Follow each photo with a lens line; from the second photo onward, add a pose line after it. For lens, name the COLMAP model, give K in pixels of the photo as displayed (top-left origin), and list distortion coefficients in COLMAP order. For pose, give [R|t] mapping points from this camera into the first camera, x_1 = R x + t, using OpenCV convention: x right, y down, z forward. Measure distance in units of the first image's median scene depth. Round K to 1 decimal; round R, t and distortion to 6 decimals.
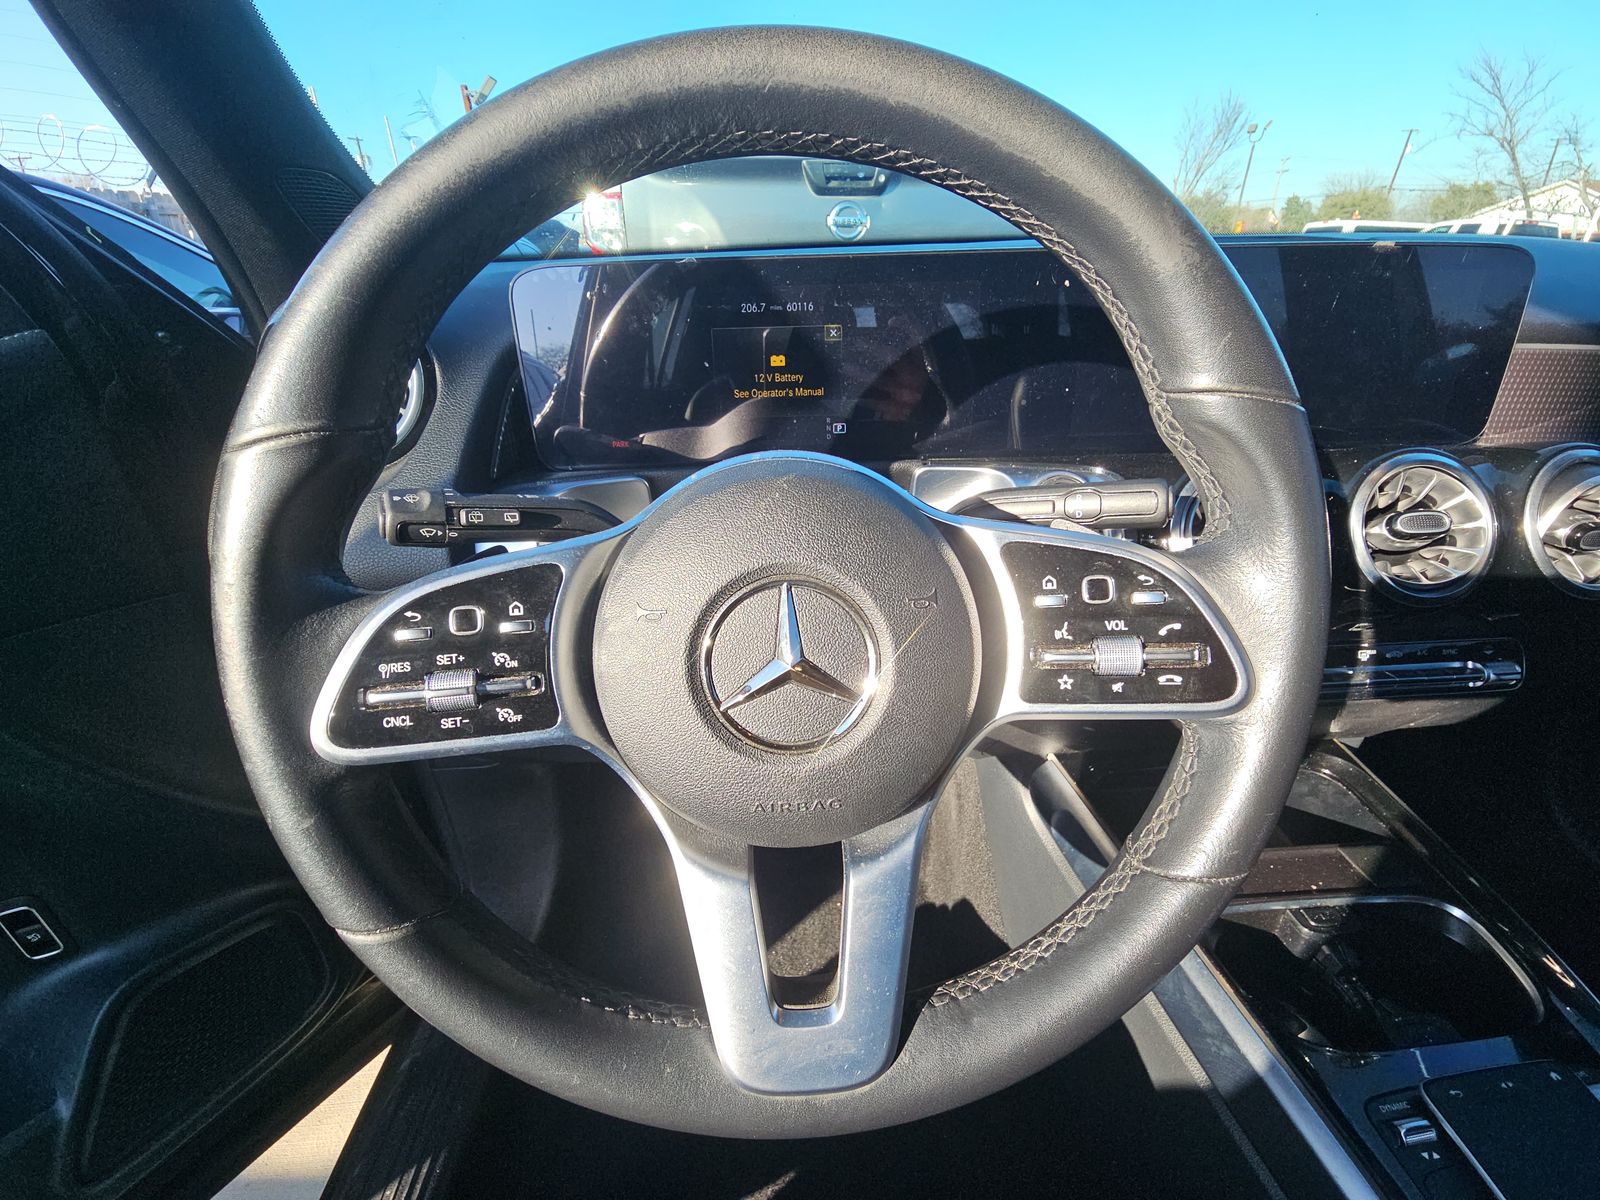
lens RADIAL K [[654.7, 0, 800.0], [0, 654.7, 600.0], [0, 0, 1]] dist [0.001009, -0.007097]
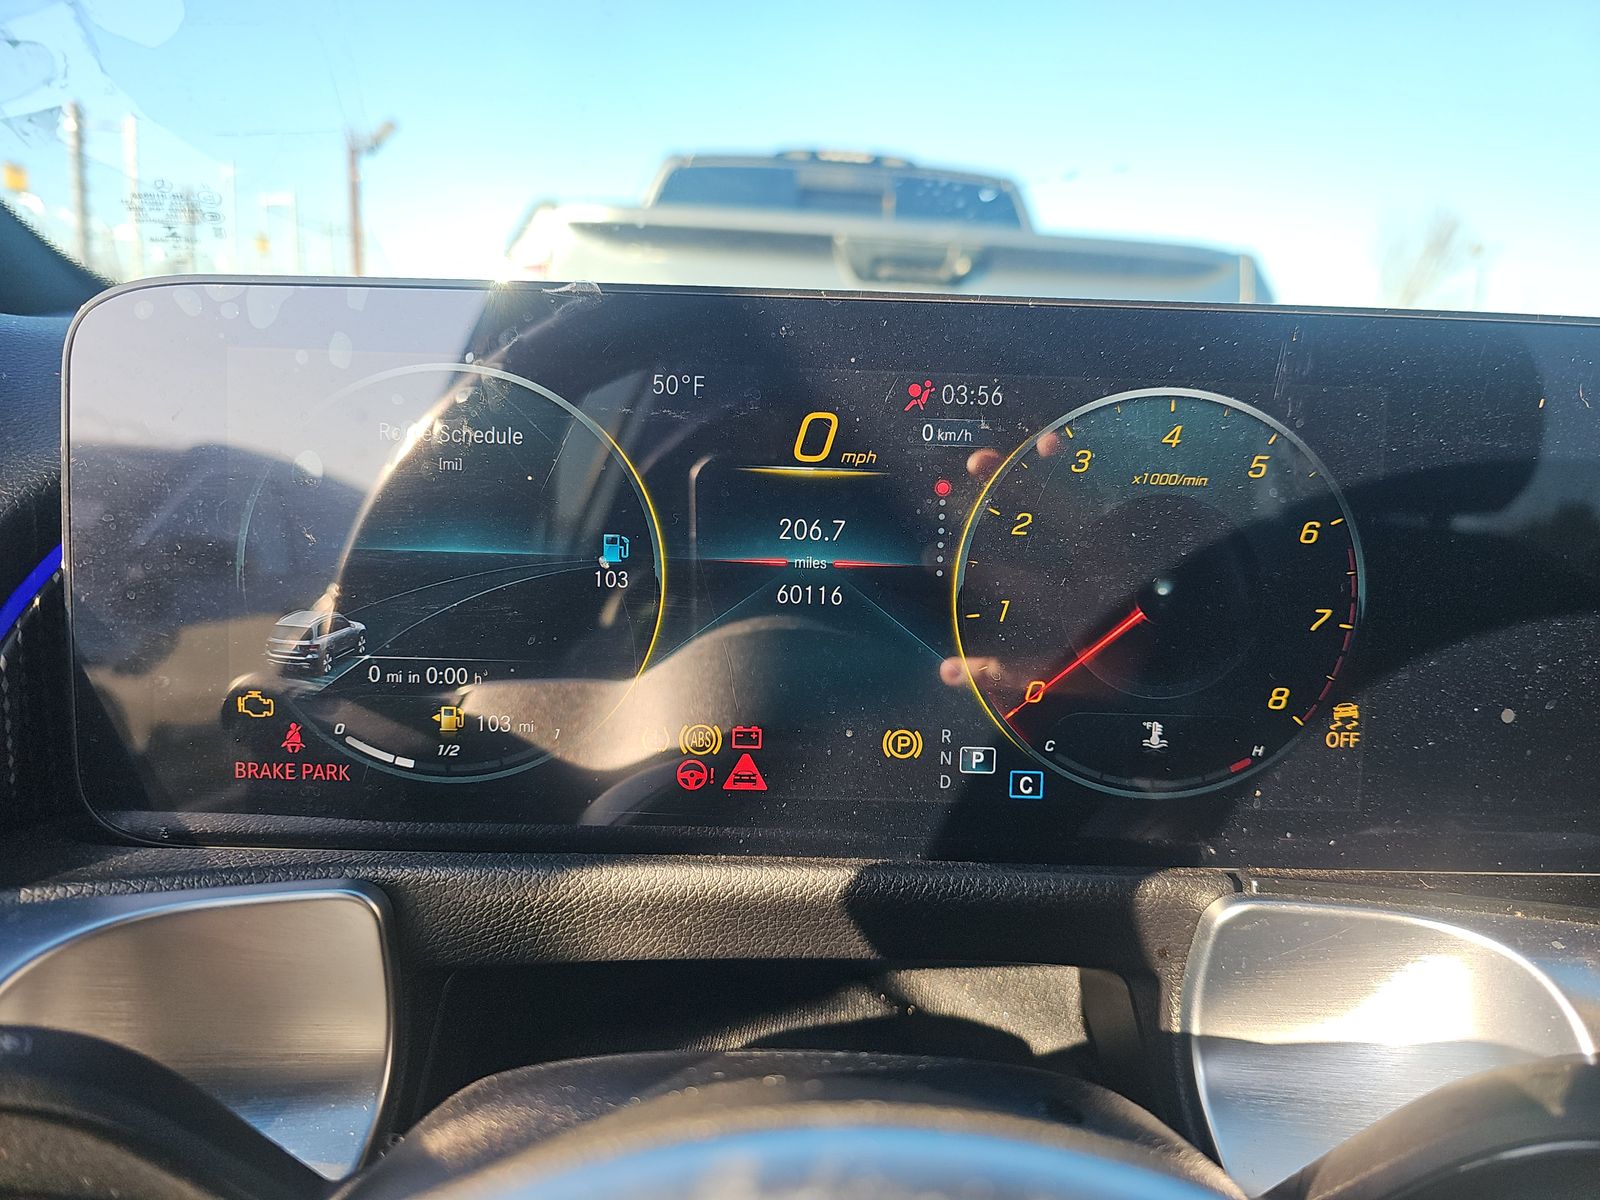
lens RADIAL K [[1069.0, 0, 800.0], [0, 1069.0, 600.0], [0, 0, 1]] dist [-0.094642, -0.000252]
pose [[0.998265, 0.058217, -0.008791, -0.032127], [-0.058435, 0.961409, -0.268845, -0.191204], [-0.007199, 0.268892, 0.963143, 0.453496]]
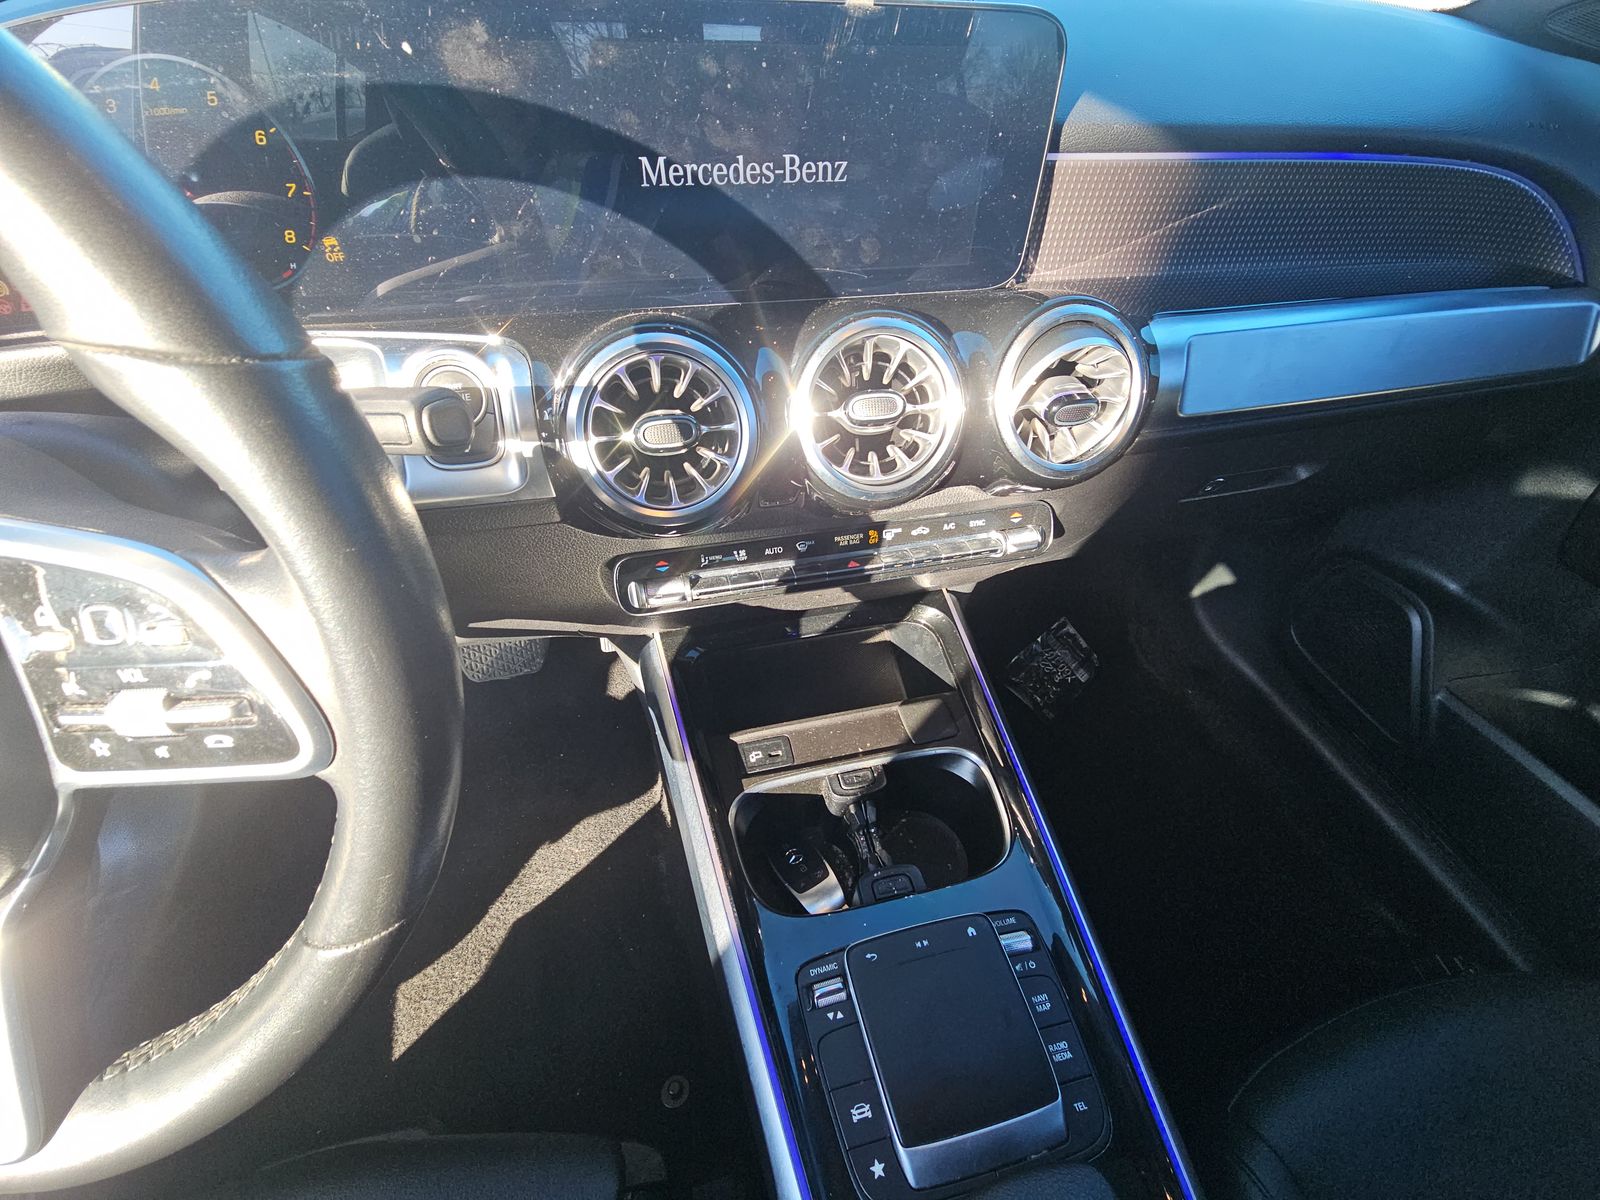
lens RADIAL K [[654.7, 0, 800.0], [0, 654.7, 600.0], [0, 0, 1]] dist [0.001009, -0.007097]
pose [[0.978960, -0.097855, 0.179055, 0.592209], [0.039676, 0.952045, 0.303376, -0.123506], [-0.200155, -0.289889, 0.935897, 0.120659]]
